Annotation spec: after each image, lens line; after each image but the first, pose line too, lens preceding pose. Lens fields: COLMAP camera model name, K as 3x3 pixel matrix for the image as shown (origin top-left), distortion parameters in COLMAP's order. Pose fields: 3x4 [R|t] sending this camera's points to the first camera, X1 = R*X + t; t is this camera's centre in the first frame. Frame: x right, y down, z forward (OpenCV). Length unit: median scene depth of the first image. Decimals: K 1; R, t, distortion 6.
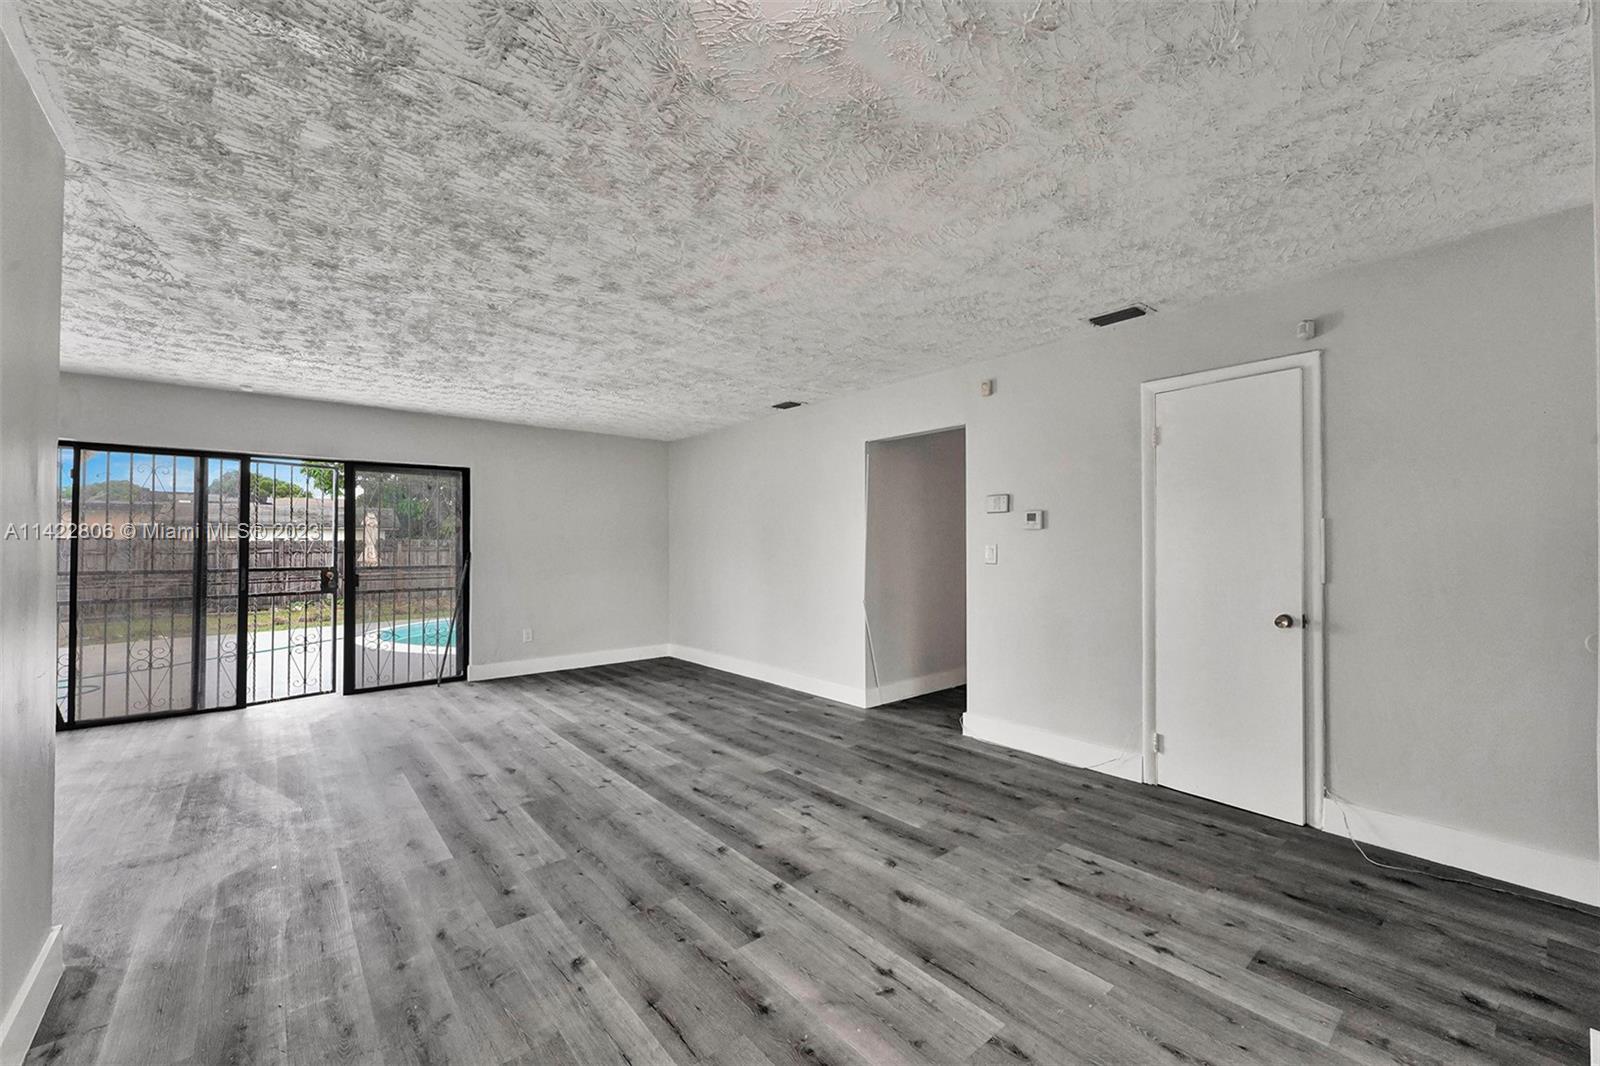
lens RADIAL K [[643.1, 0, 800.0], [0, 643.1, 533.0], [0, 0, 1]] dist [-0.000106, 0.000036]
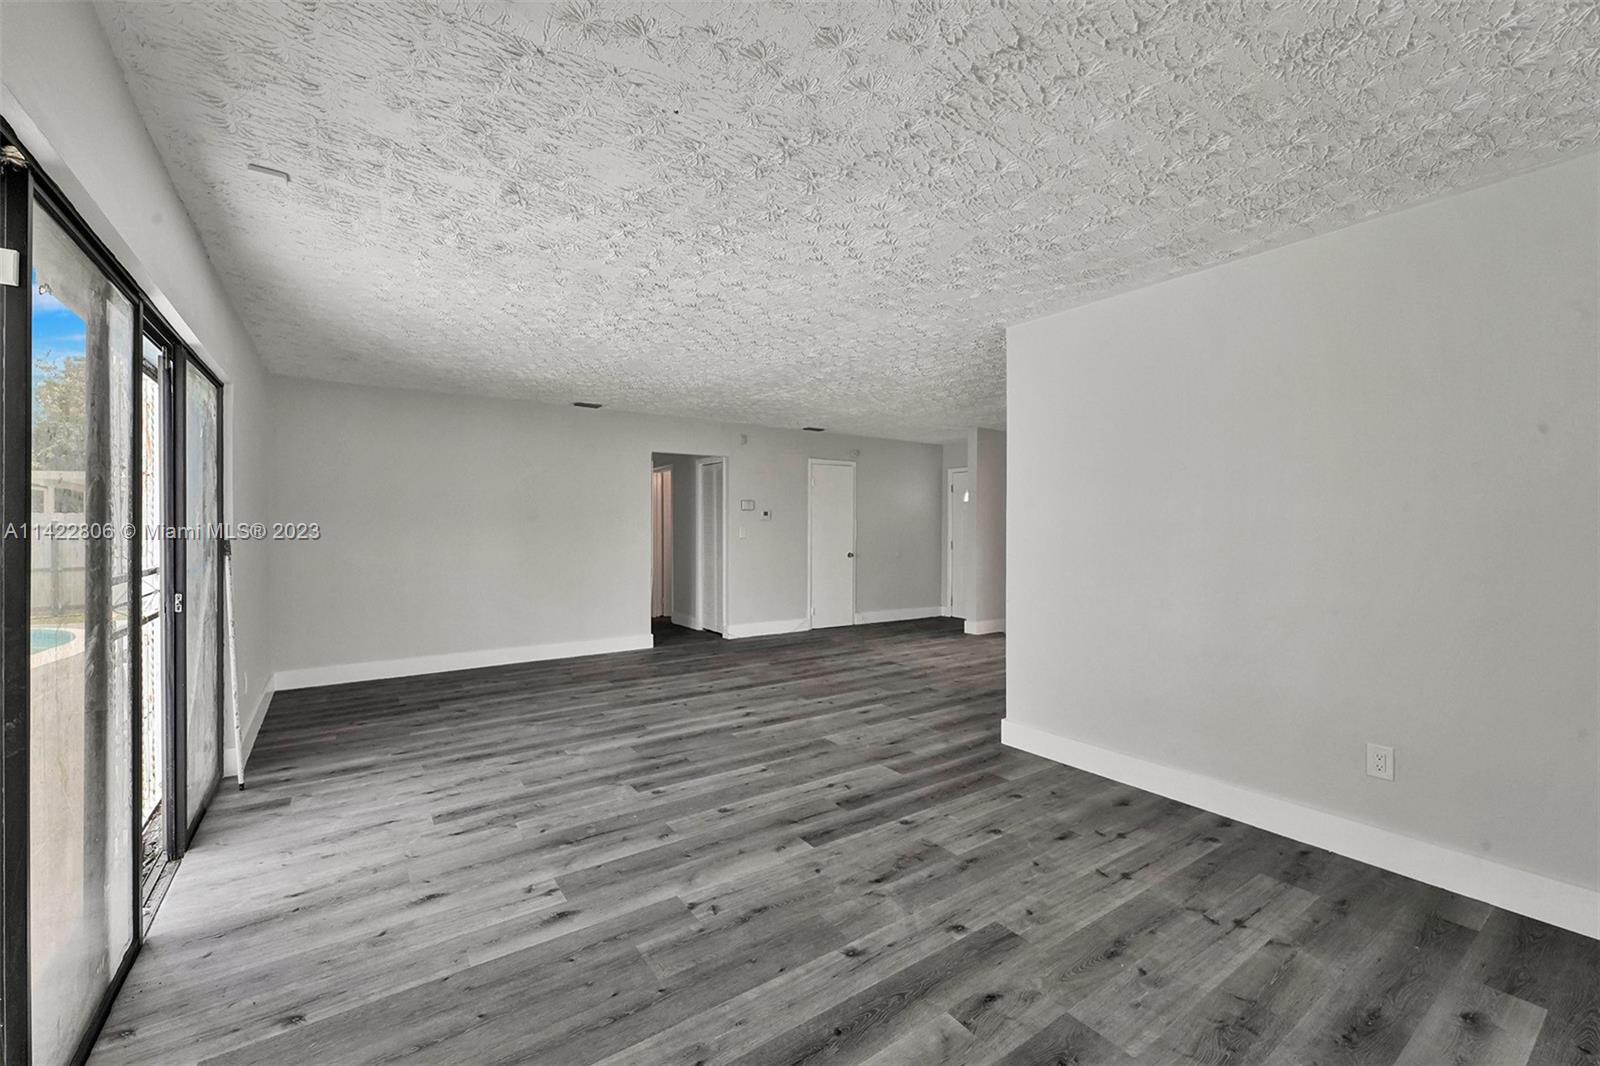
lens RADIAL K [[643.1, 0, 800.0], [0, 643.1, 533.0], [0, 0, 1]] dist [-0.000106, 0.000036]
pose [[0.089853, 0.000594, 0.995955, -1.671645], [-0.006508, 0.999979, -0.000010, 0.033368], [-0.995934, -0.006481, 0.089855, 0.777198]]
